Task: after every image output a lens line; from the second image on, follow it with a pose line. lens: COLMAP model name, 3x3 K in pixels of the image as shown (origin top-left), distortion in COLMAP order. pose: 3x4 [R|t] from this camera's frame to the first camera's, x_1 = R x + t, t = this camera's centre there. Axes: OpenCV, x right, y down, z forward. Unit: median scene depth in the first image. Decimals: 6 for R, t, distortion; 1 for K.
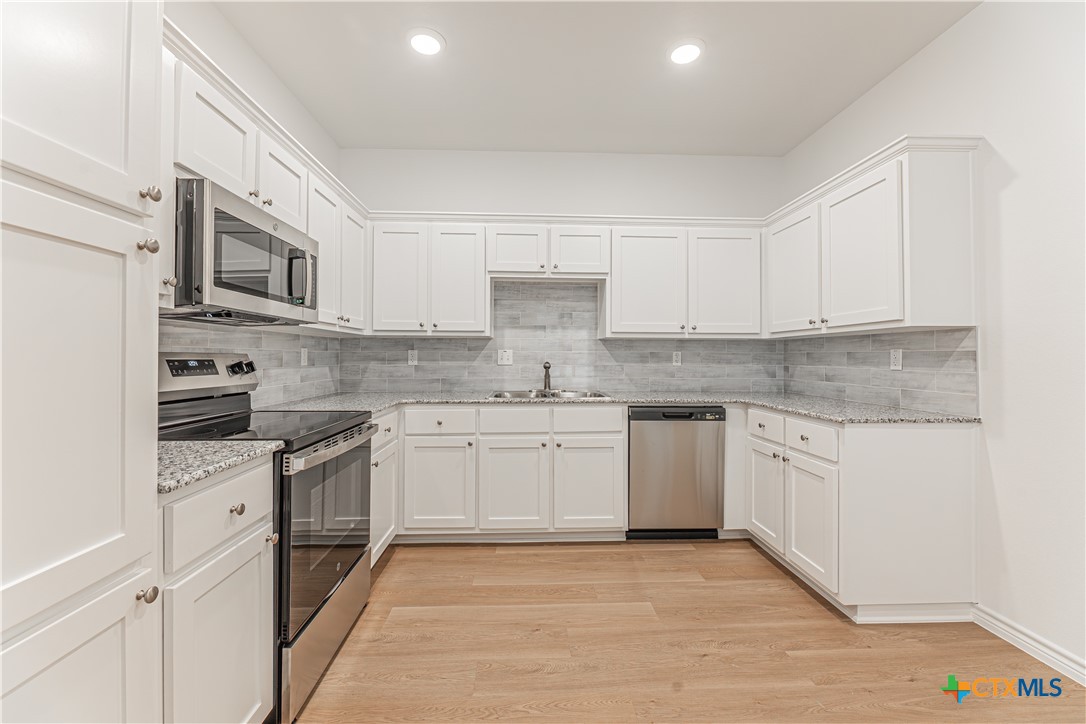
lens RADIAL K [[445.7, 0, 543.4], [0, 445.7, 357.8], [0, 0, 1]] dist [0.001523, -0.002676]
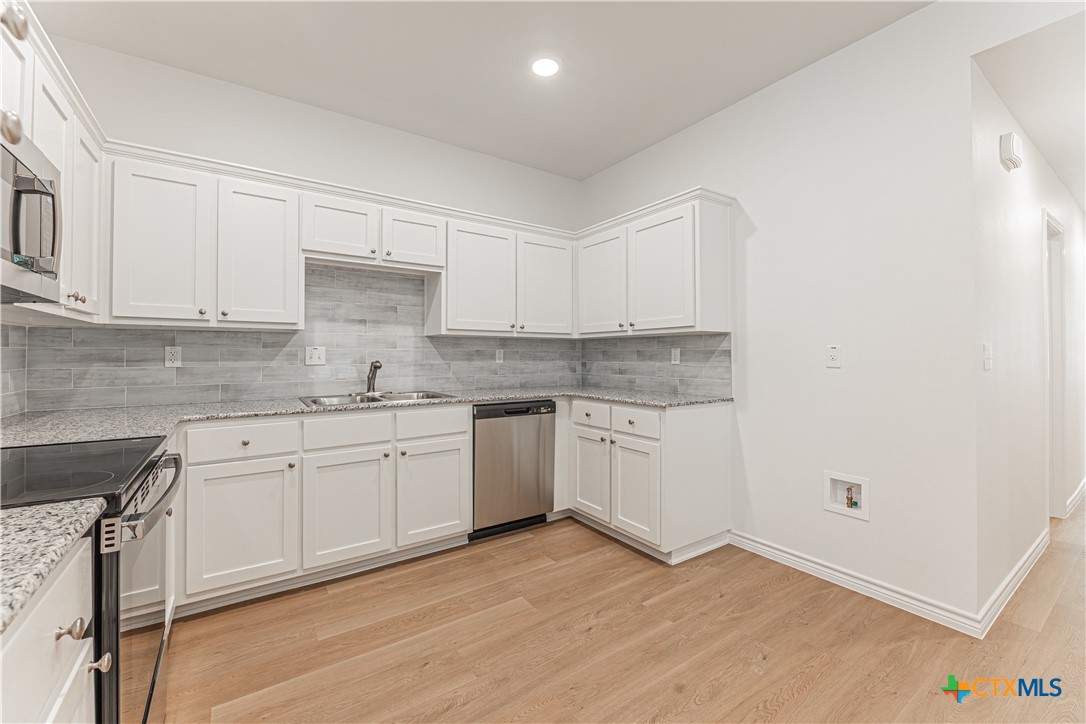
lens RADIAL K [[445.7, 0, 544.1], [0, 445.7, 355.4], [0, 0, 1]] dist [0.001523, -0.002676]
pose [[0.847683, -0.004120, 0.530487, -0.203583], [0.003834, 0.999991, 0.001640, -0.001992], [-0.530490, 0.000644, 0.847691, 0.090010]]
